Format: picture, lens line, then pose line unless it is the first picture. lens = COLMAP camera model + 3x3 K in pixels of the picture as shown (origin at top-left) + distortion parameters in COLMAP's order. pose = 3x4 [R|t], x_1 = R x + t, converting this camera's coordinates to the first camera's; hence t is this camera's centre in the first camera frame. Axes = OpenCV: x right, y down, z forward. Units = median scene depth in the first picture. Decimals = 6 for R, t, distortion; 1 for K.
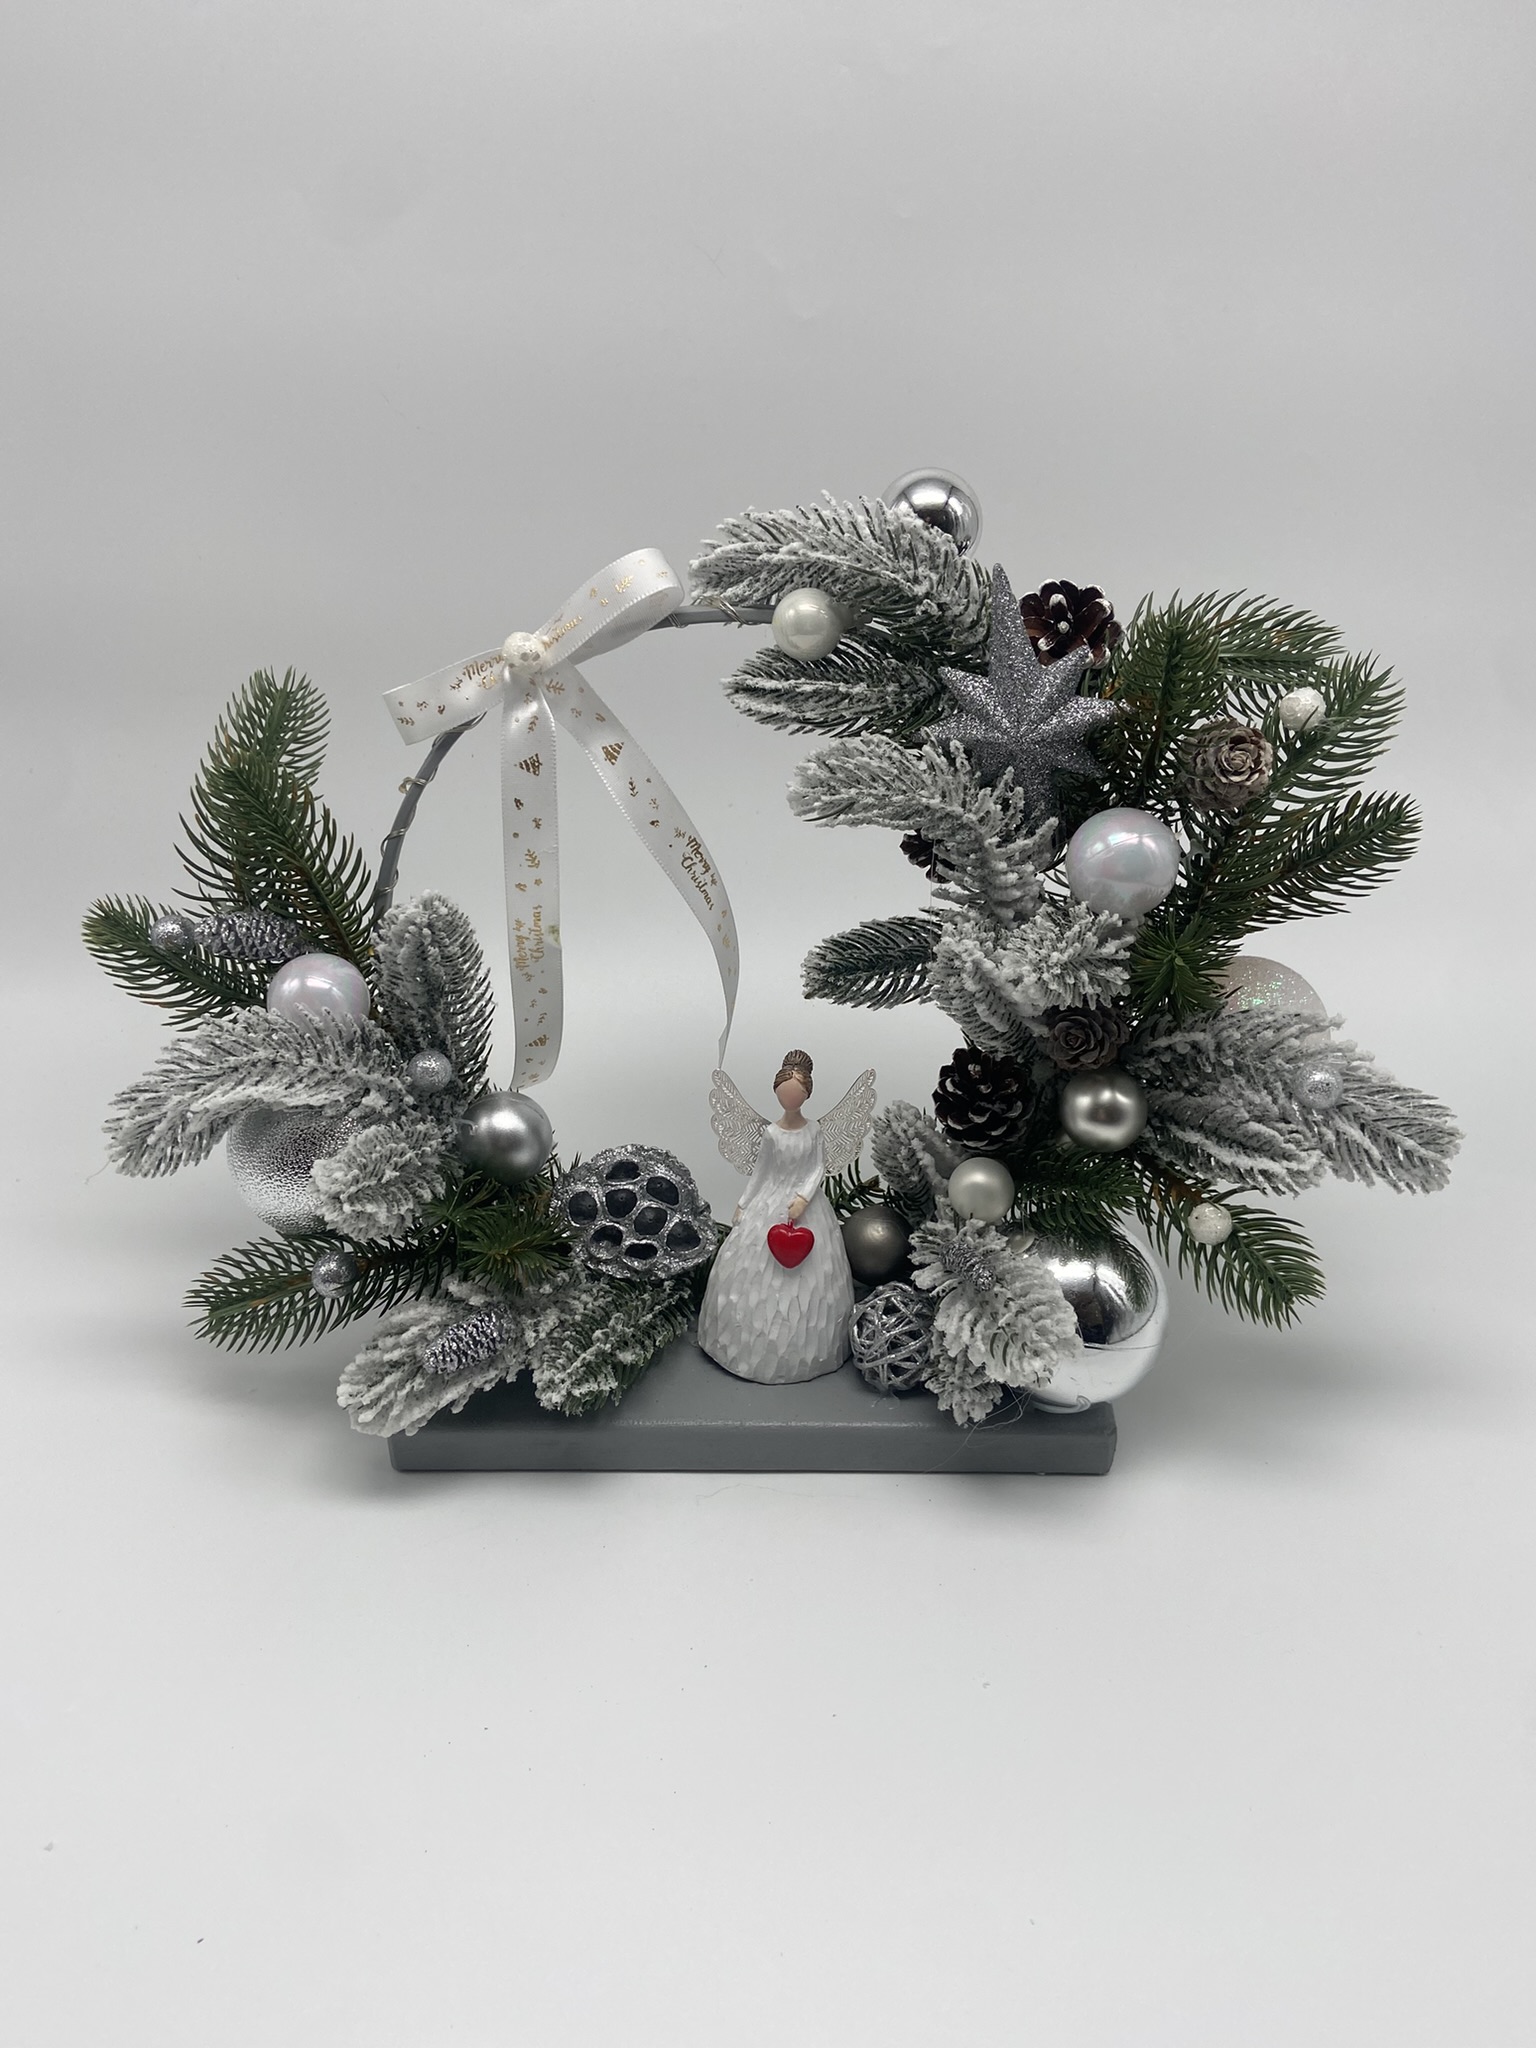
lens RADIAL K [[1636.8, 0, 768.0], [0, 1636.8, 1024.0], [0, 0, 1]] dist [0.153177, -0.241184]
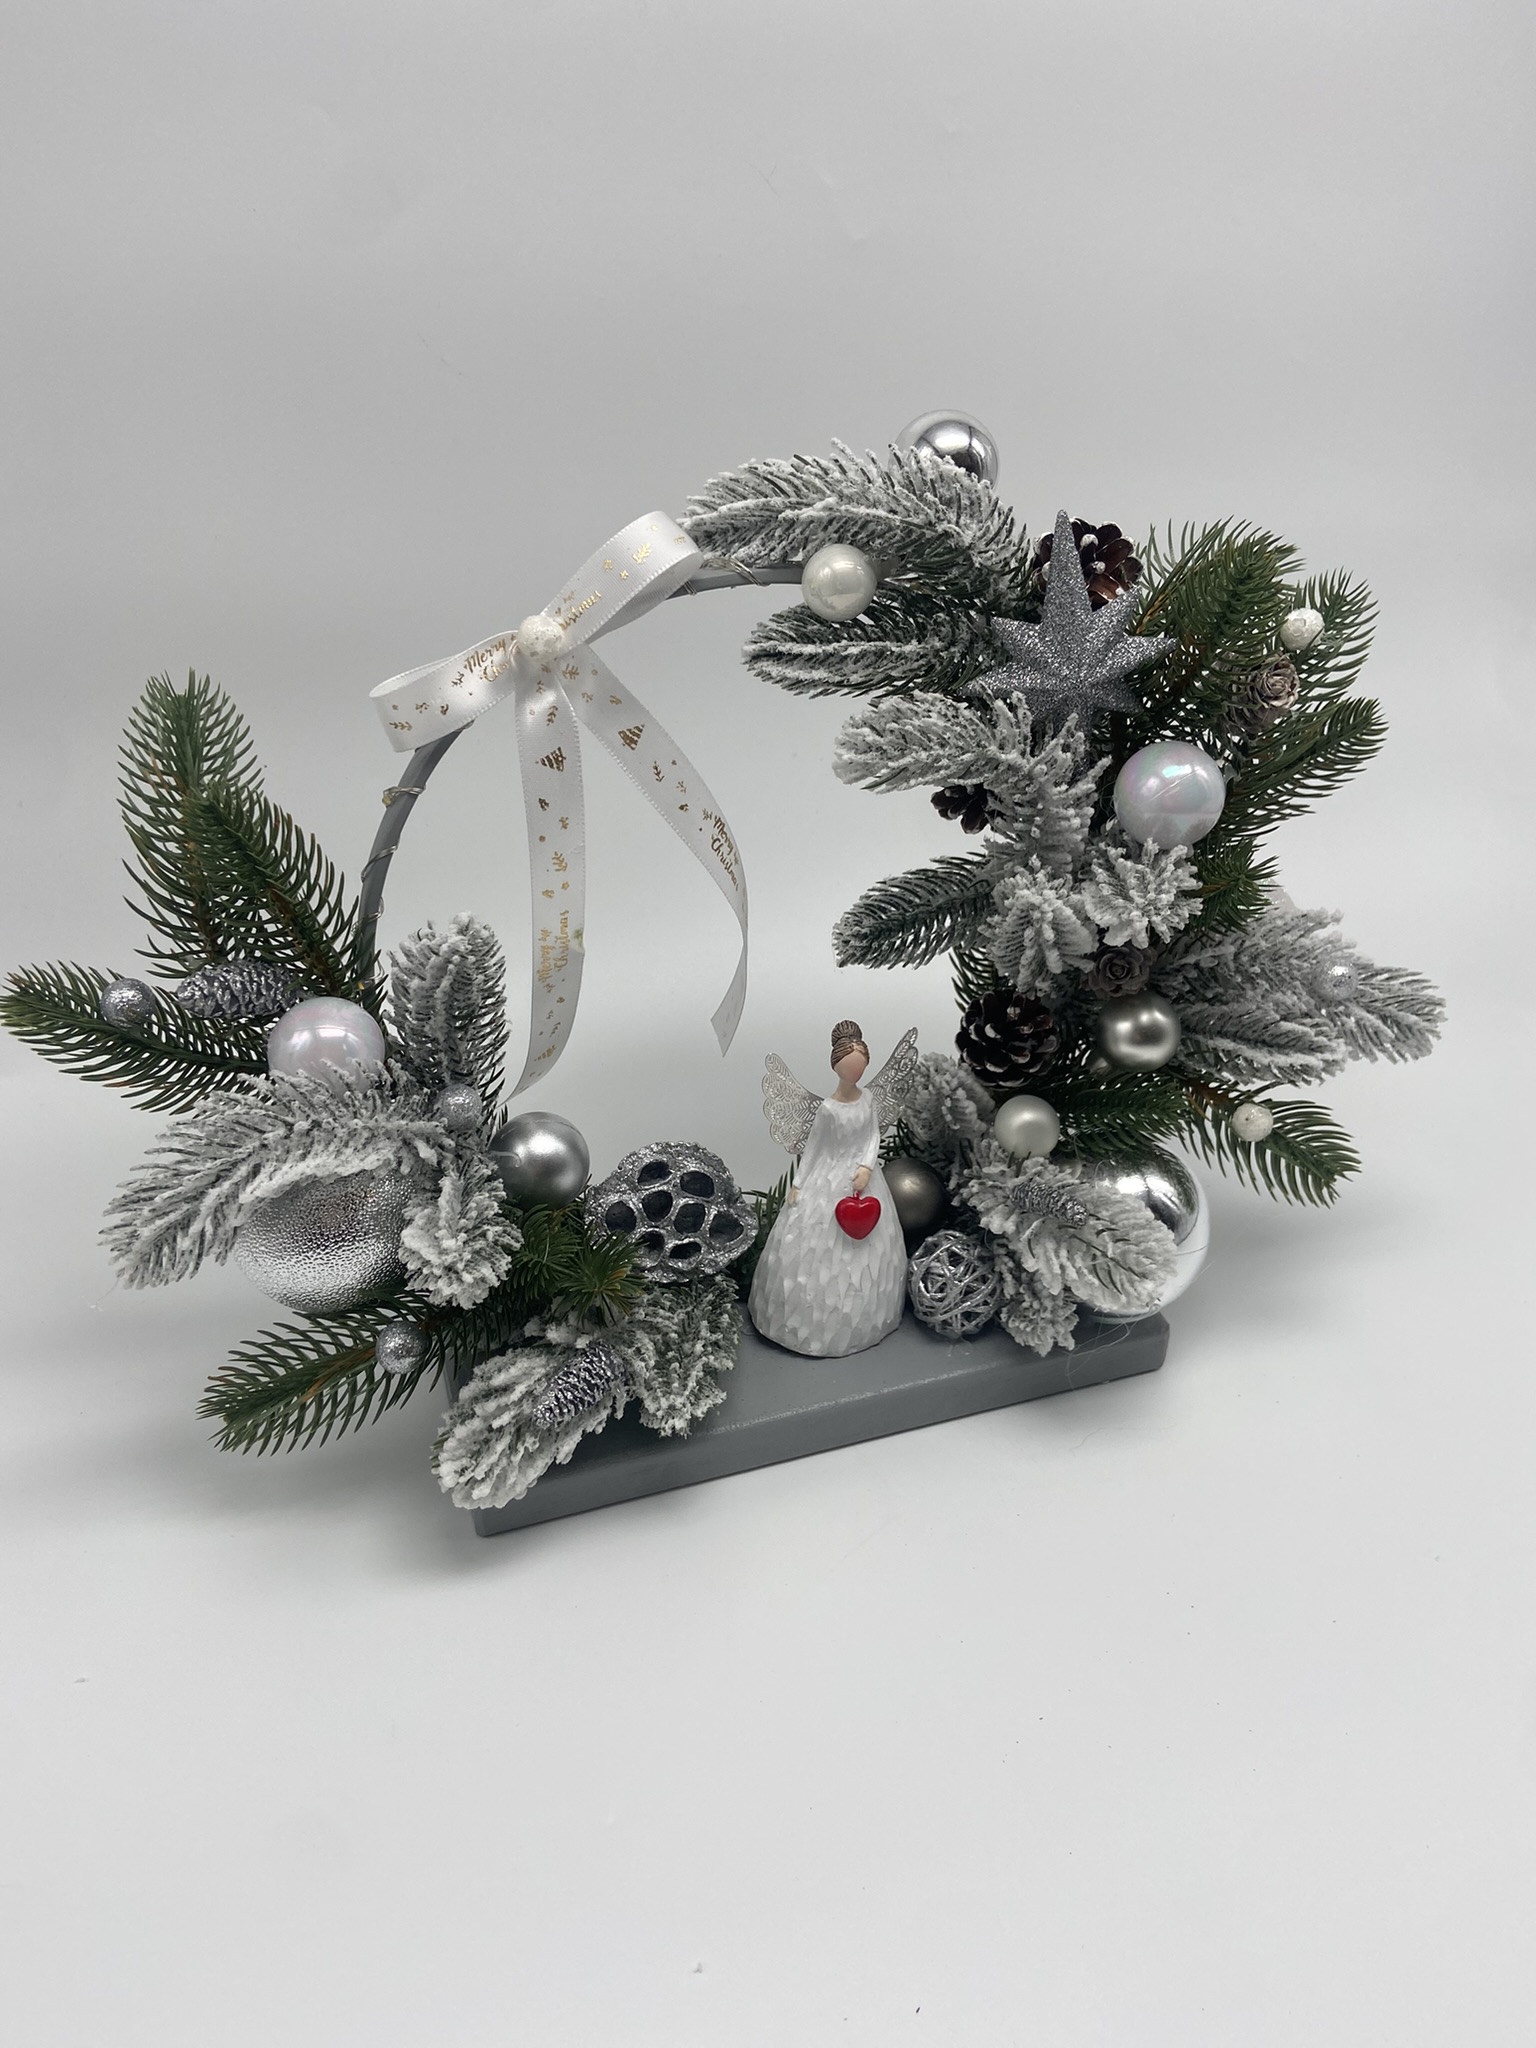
lens RADIAL K [[1636.8, 0, 768.0], [0, 1636.8, 1024.0], [0, 0, 1]] dist [0.153177, -0.241184]
pose [[0.937789, -0.160424, 0.307921, -0.333639], [0.138112, 0.986032, 0.093088, -0.081303], [-0.318554, -0.044769, 0.946847, 0.092895]]
